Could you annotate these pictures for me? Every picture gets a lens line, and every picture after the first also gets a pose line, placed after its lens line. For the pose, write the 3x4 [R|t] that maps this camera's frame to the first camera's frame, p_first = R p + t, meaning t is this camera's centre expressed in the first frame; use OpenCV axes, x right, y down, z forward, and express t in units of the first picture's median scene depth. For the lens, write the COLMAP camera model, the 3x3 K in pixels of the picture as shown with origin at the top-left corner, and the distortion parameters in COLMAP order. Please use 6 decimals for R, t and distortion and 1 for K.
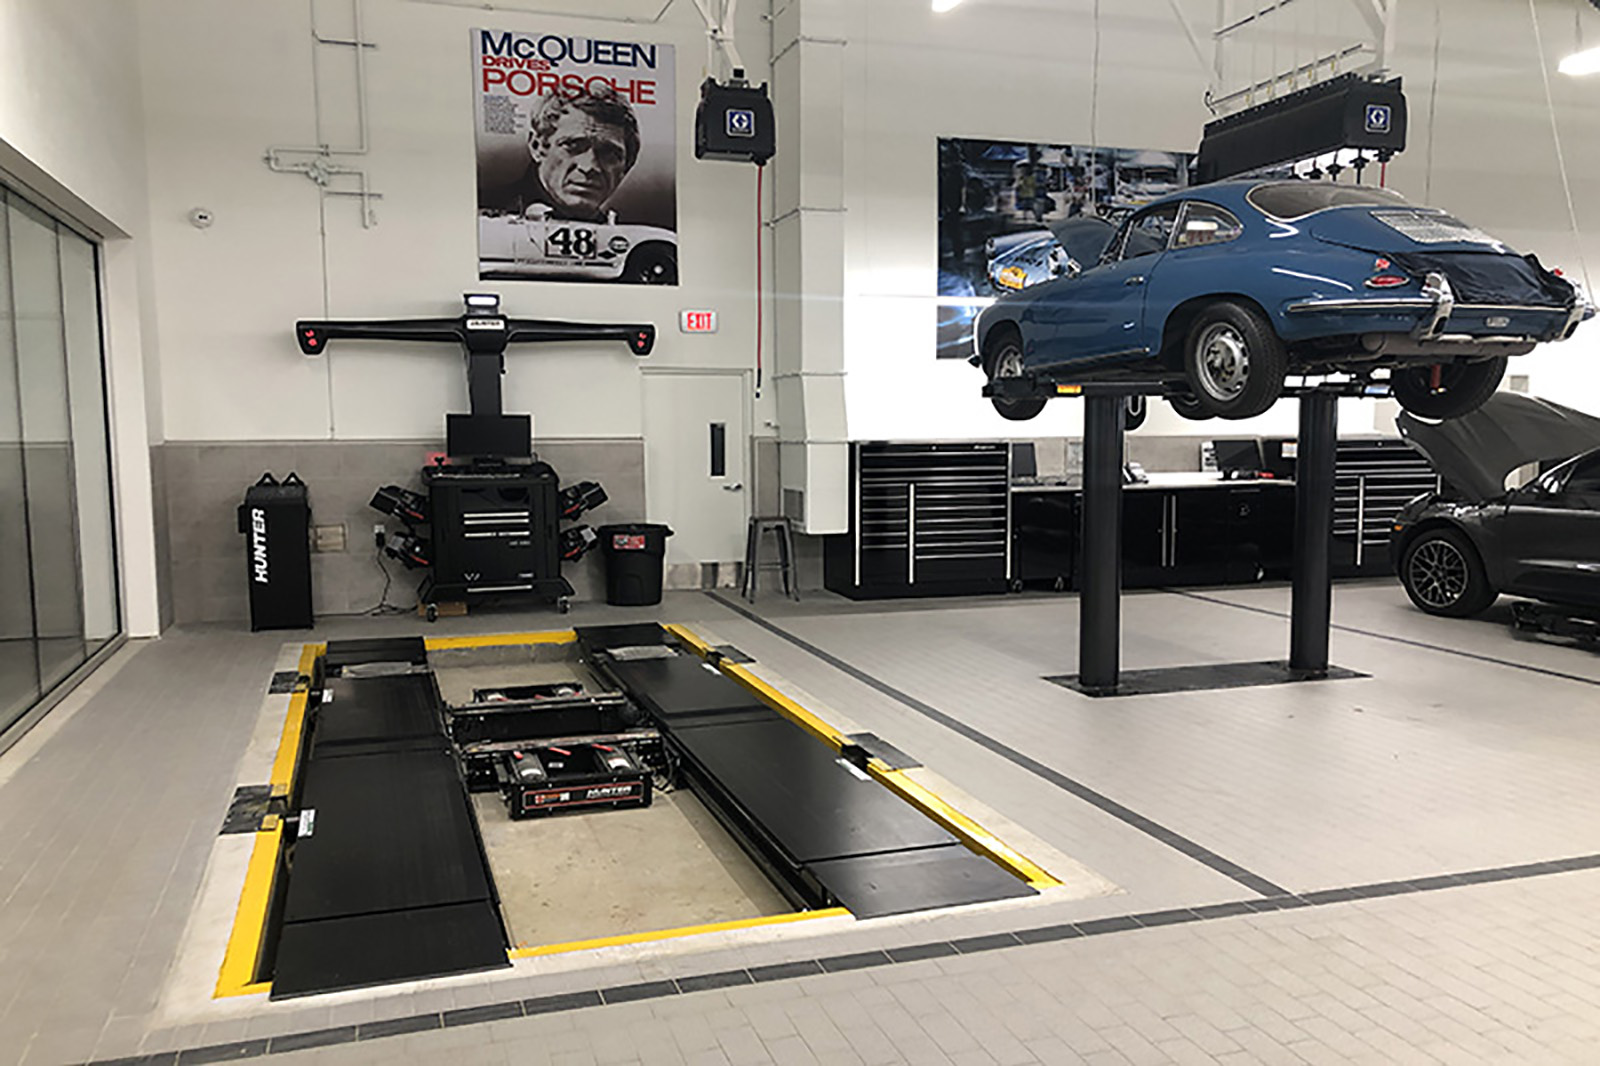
lens RADIAL K [[1302.6, 0, 797.6], [0, 1302.6, 542.3], [0, 0, 1]] dist [0.057412, -0.133481]
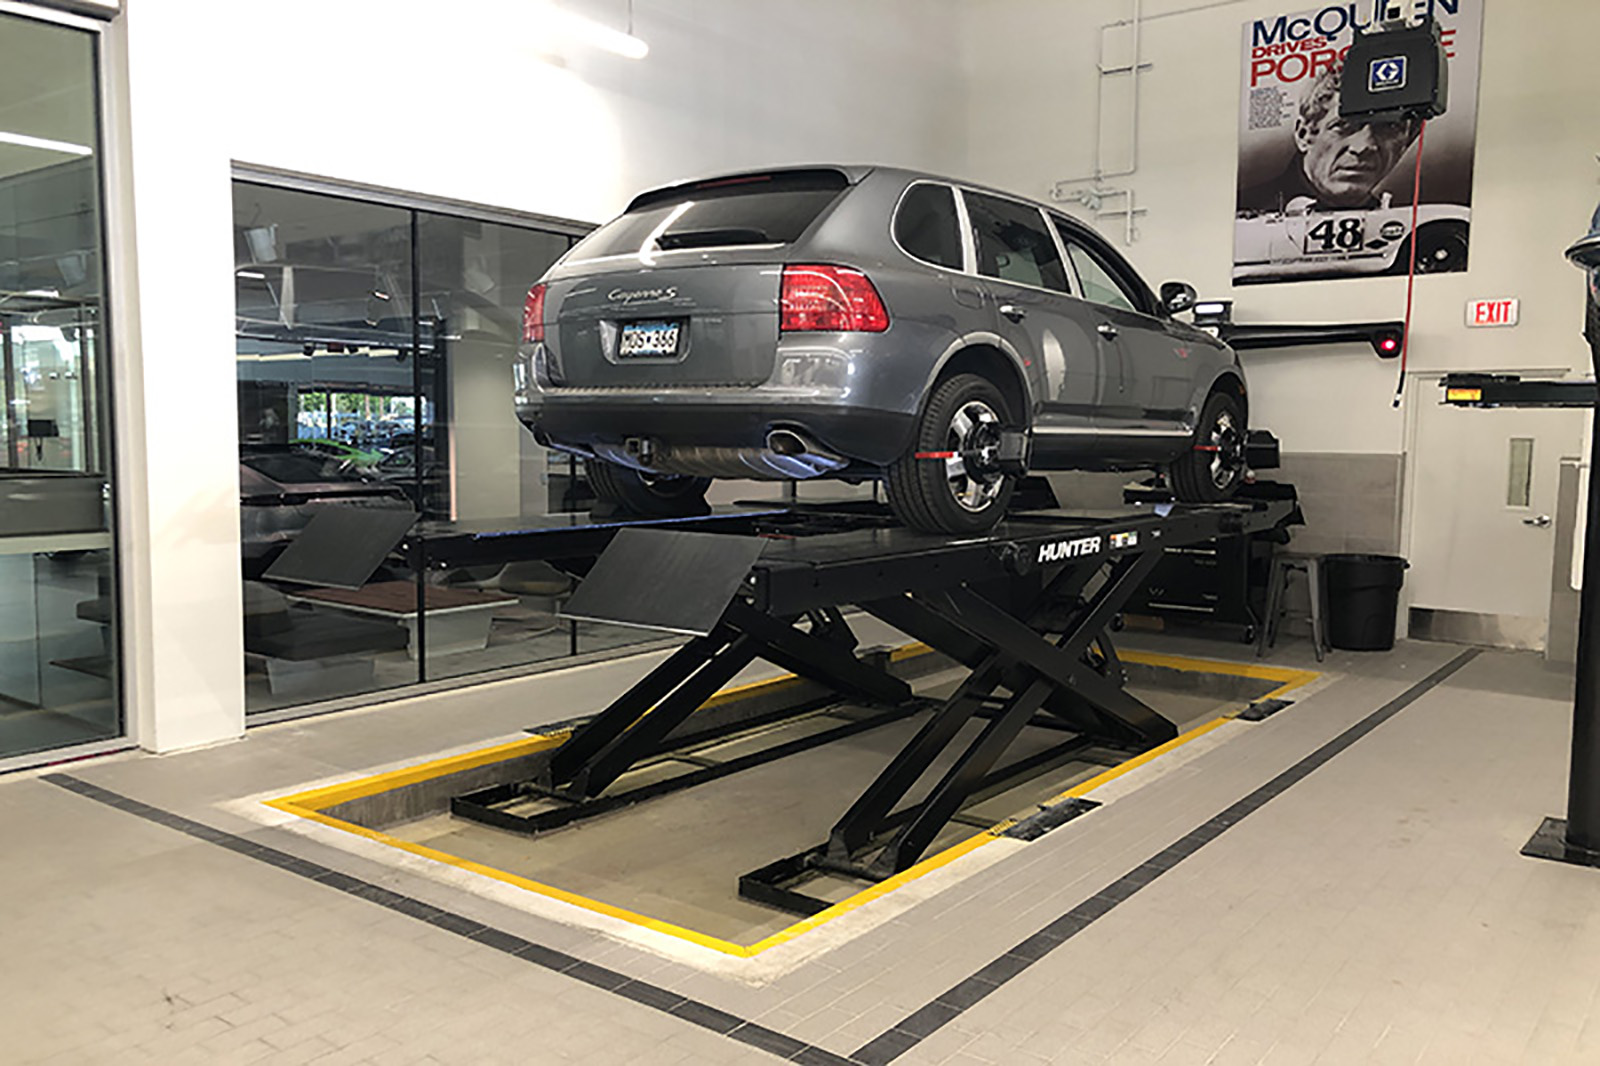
lens RADIAL K [[1319.1, 0, 801.1], [0, 1319.1, 554.2], [0, 0, 1]] dist [0.015884, 0.003091]
pose [[0.569091, 0.091207, -0.817200, 0.376095], [-0.085921, 0.994985, 0.051215, -0.027161], [0.817773, 0.041069, 0.574074, 0.189618]]
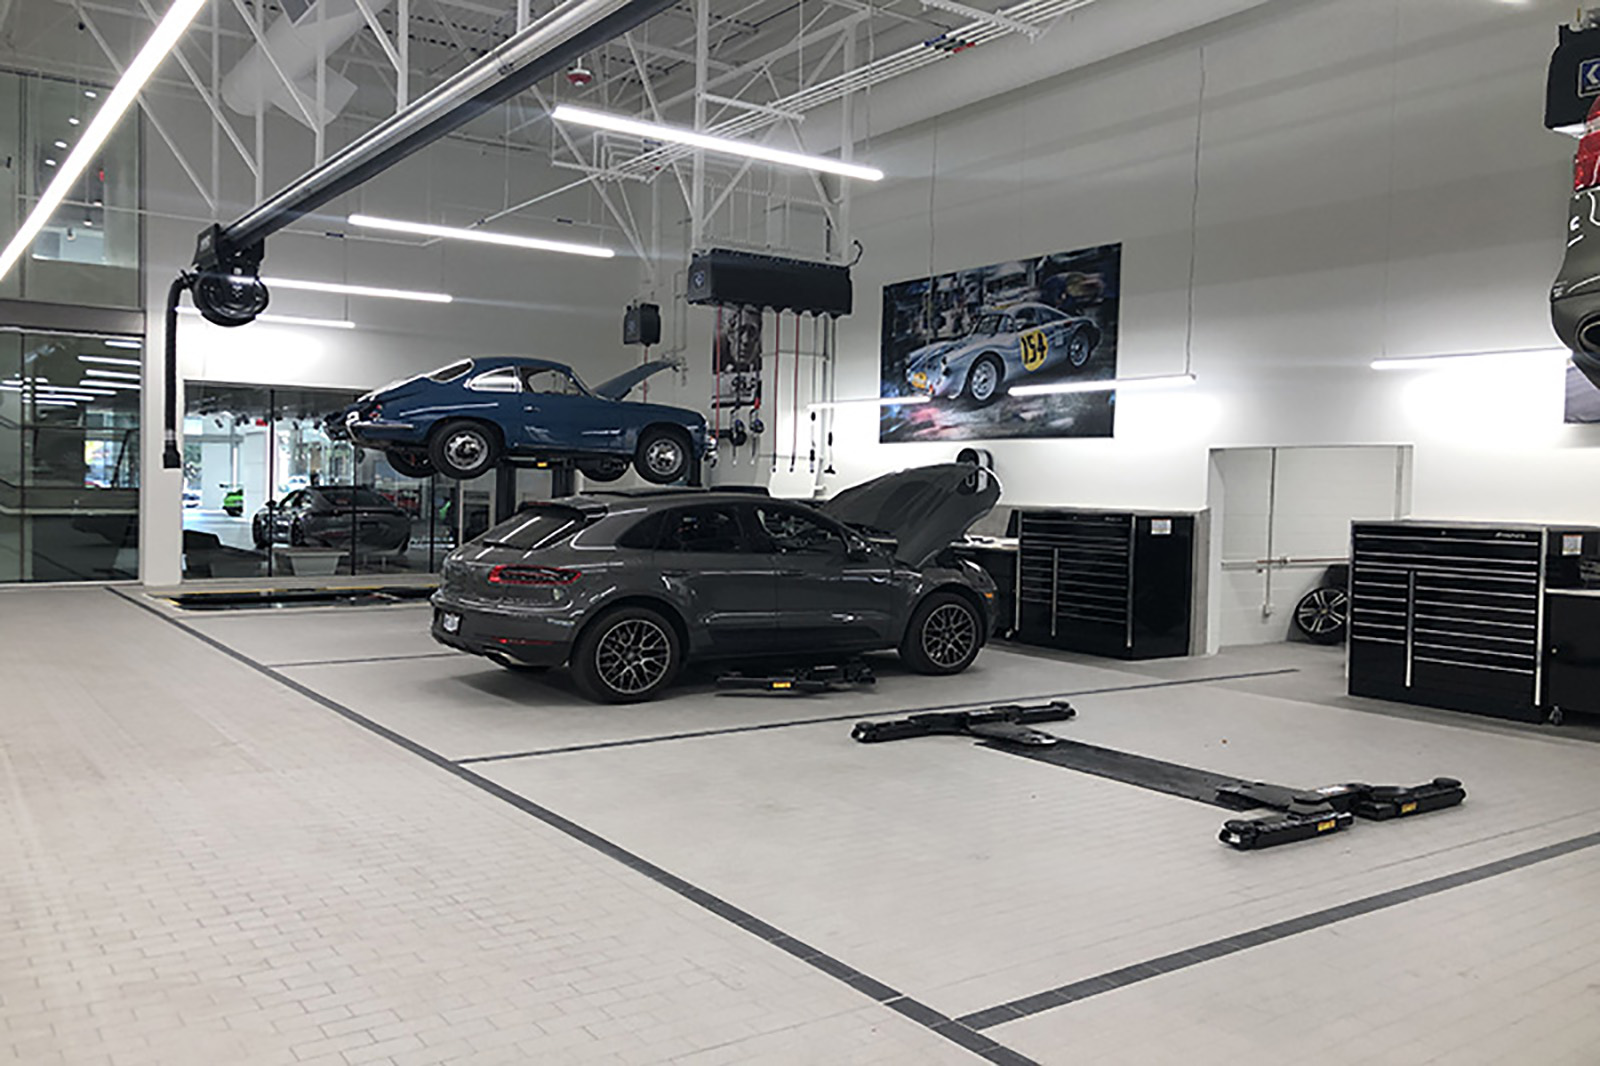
lens RADIAL K [[1302.6, 0, 797.6], [0, 1302.6, 542.3], [0, 0, 1]] dist [0.057412, -0.133481]
pose [[0.288317, 0.051990, -0.956123, 1.543685], [-0.111037, 0.993604, 0.020545, -0.061103], [0.951075, 0.100241, 0.292245, 0.577577]]
